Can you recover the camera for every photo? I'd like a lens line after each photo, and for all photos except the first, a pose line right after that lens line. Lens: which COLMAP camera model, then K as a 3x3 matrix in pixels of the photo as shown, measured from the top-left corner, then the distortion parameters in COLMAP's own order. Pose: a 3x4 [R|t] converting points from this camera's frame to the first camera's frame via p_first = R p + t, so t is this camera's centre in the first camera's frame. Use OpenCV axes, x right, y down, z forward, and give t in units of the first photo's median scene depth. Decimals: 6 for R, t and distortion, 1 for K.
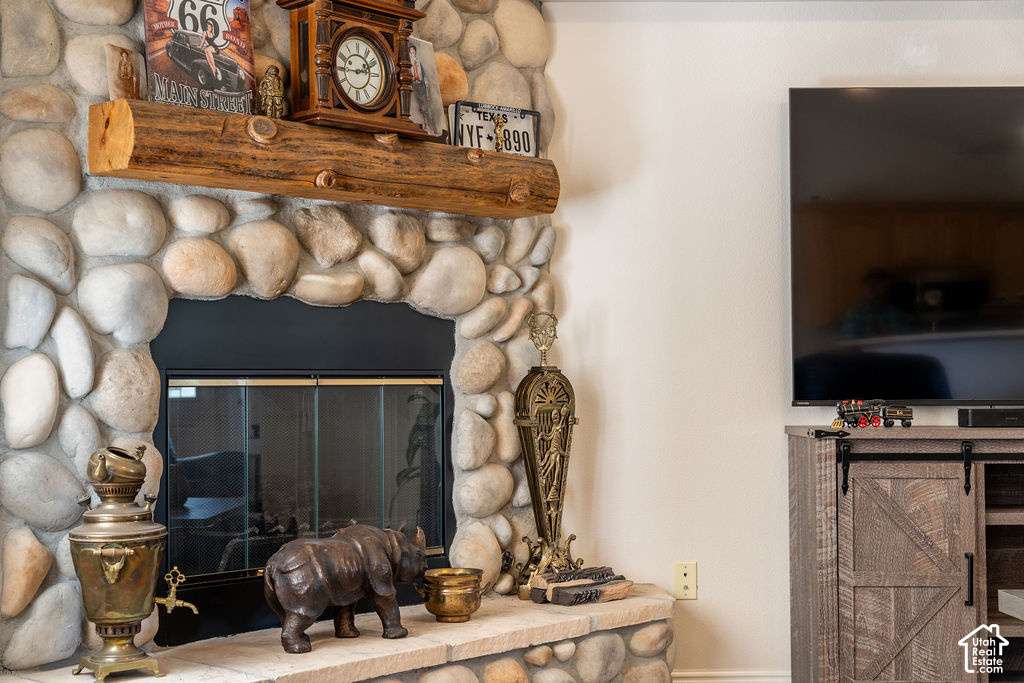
lens RADIAL K [[1470.3, 0, 516.1], [0, 1470.3, 344.9], [0, 0, 1]] dist [0.047766, 0.000000]
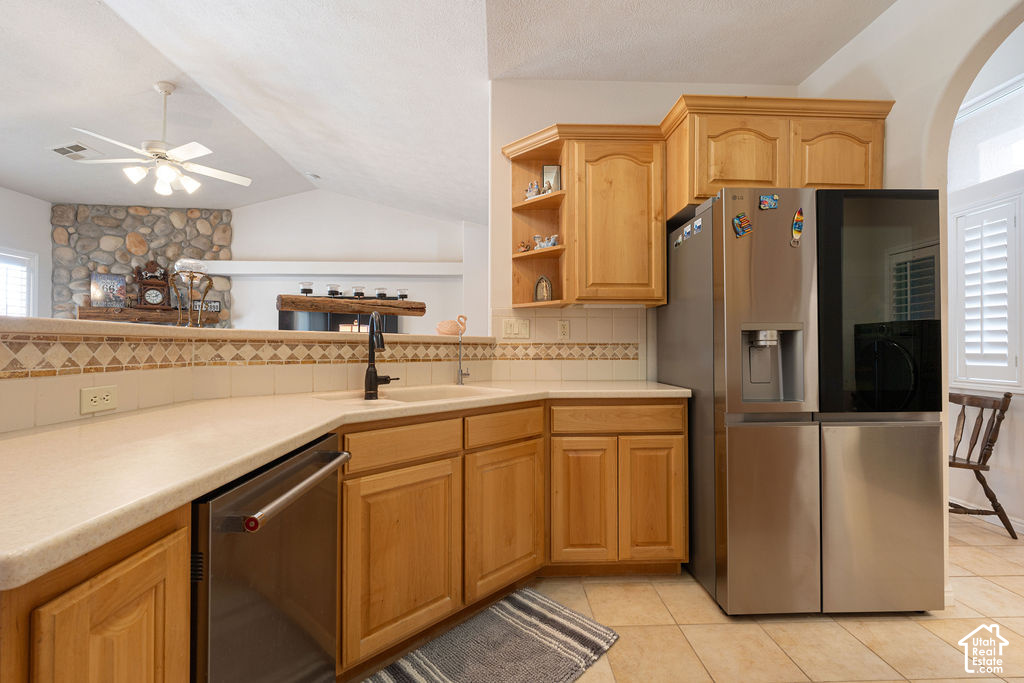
lens RADIAL K [[454.8, 0, 515.1], [0, 454.8, 341.4], [0, 0, 1]] dist [-0.003099, -0.000666]
pose [[0.999917, 0.008470, 0.009721, 1.093719], [-0.008609, 0.999860, 0.014354, -0.066990], [-0.009598, -0.014437, 0.999850, -0.540607]]
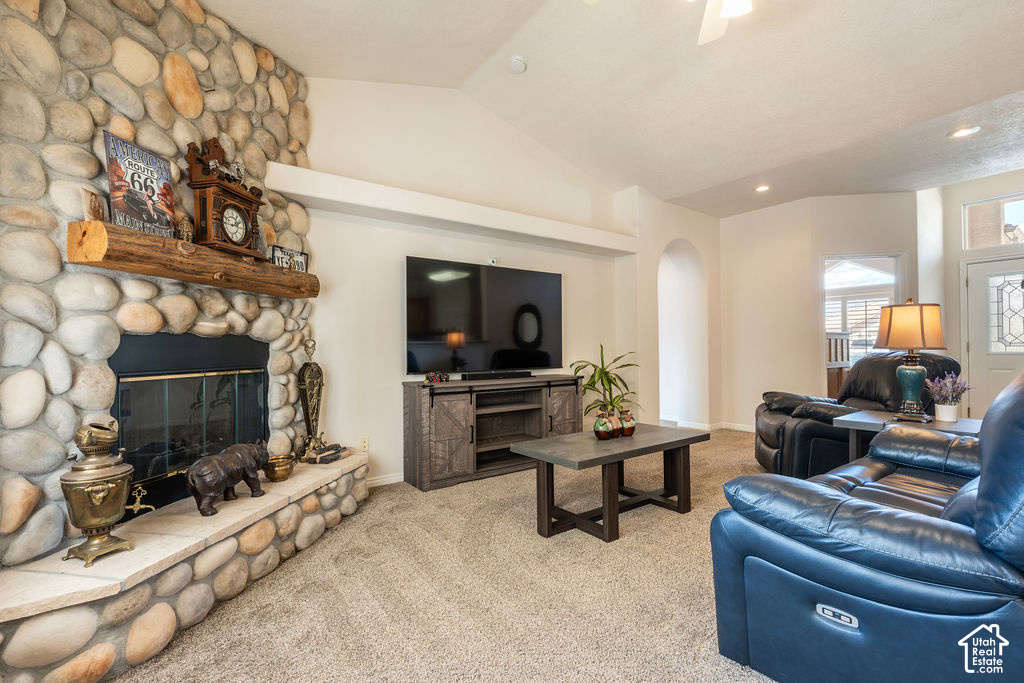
lens RADIAL K [[454.8, 0, 510.4], [0, 454.8, 345.8], [0, 0, 1]] dist [-0.003099, -0.000666]
pose [[0.829643, 0.003306, 0.558285, -0.138896], [-0.012344, 0.999847, 0.012423, -0.028248], [-0.558158, -0.017198, 0.829556, 0.246852]]
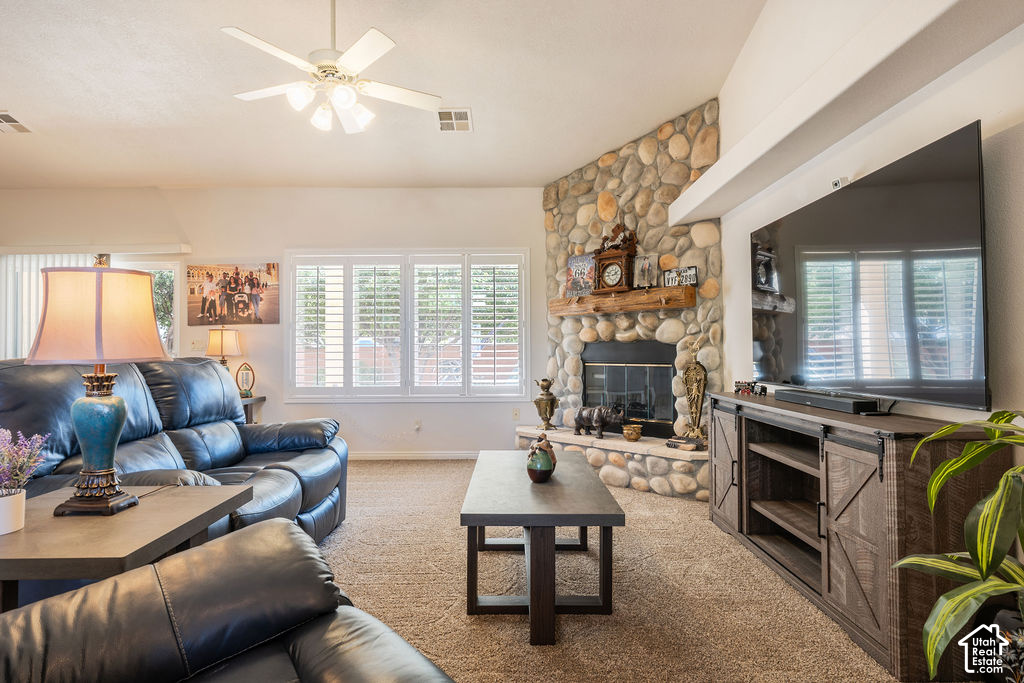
lens RADIAL K [[535.0, 0, 517.1], [0, 535.0, 338.0], [0, 0, 1]] dist [0.003528, 0.000449]
pose [[-0.020791, -0.016839, -0.999642, 1.142574], [0.033398, 0.999288, -0.017528, -0.023826], [0.999226, -0.033751, -0.020213, 0.794943]]
